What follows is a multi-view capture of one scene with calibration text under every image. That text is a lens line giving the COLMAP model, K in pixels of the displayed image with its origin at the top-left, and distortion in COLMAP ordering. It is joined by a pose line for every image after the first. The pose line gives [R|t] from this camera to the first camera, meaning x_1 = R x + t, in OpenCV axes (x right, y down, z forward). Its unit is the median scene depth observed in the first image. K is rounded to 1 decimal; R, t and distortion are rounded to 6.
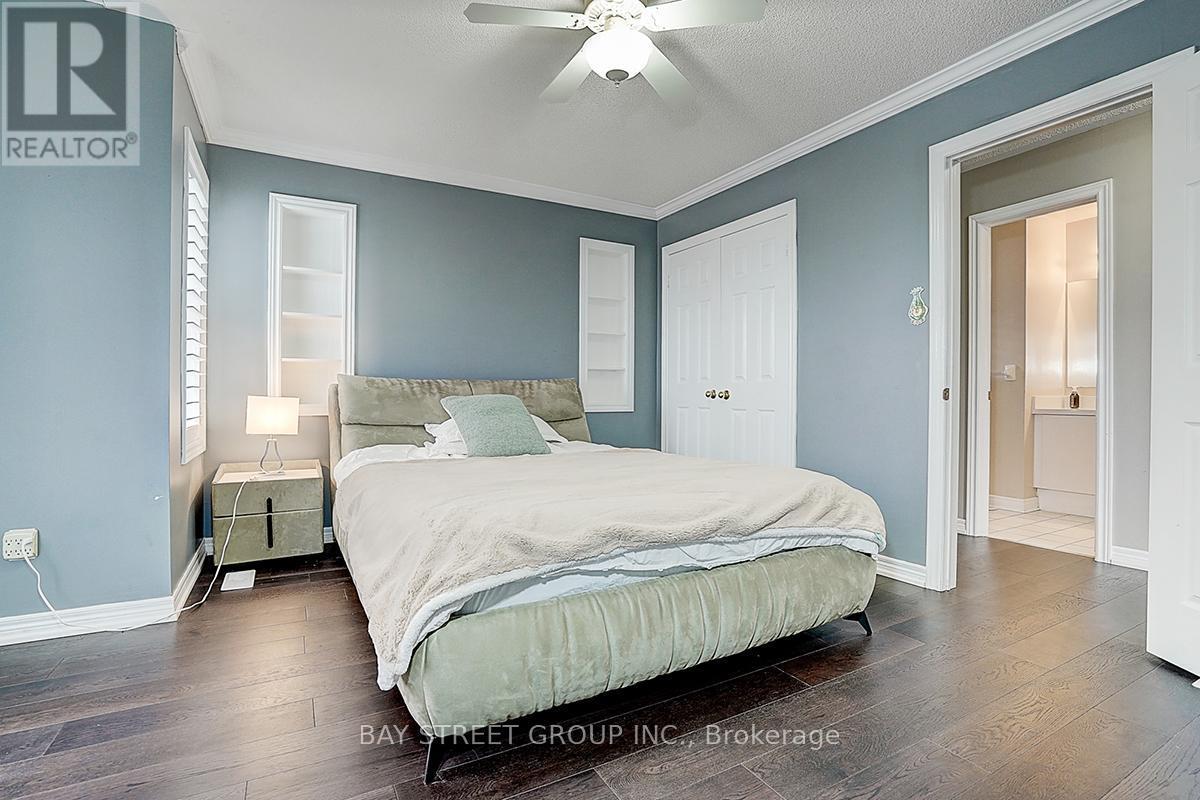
lens RADIAL K [[570.1, 0, 602.9], [0, 570.1, 398.6], [0, 0, 1]] dist [-0.029563, 0.000048]
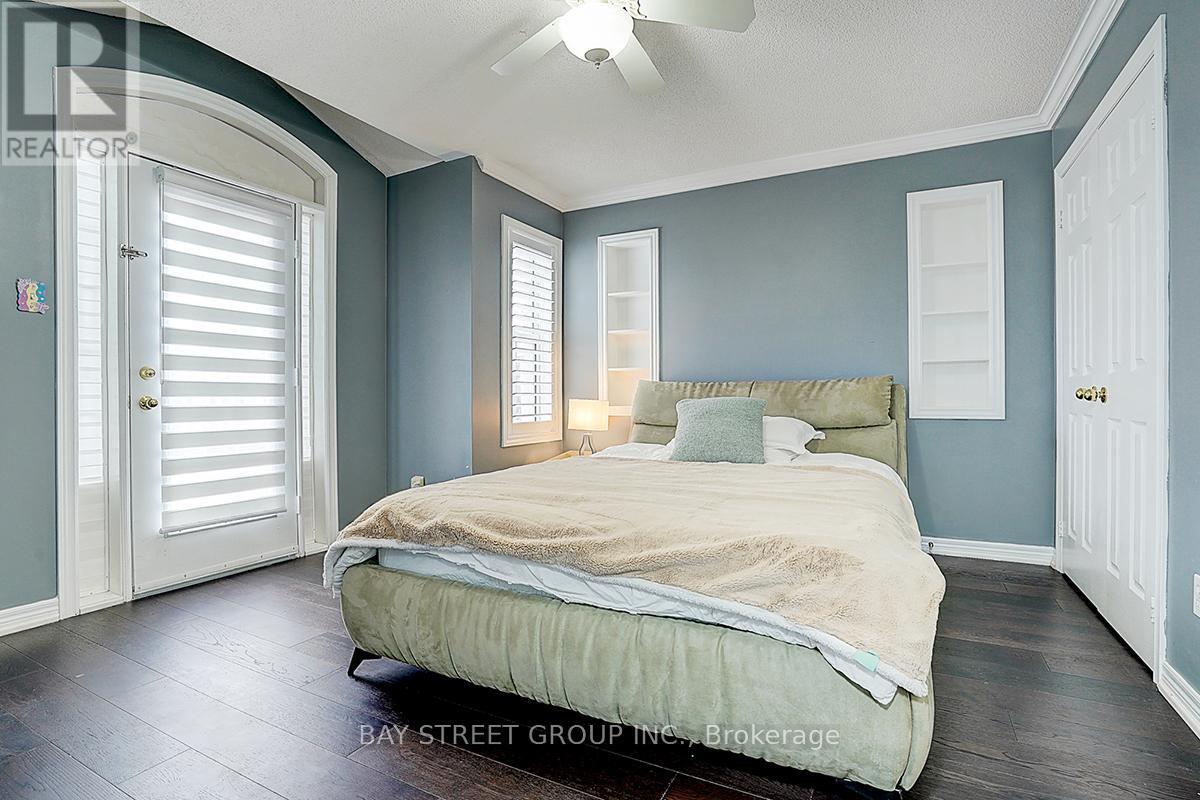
lens RADIAL K [[570.1, 0, 602.9], [0, 570.1, 398.6], [0, 0, 1]] dist [-0.029563, 0.000048]
pose [[0.559749, -0.001348, -0.828661, 0.449255], [-0.002835, 0.999990, -0.003542, 0.000639], [0.828658, 0.004332, 0.559739, 0.280505]]
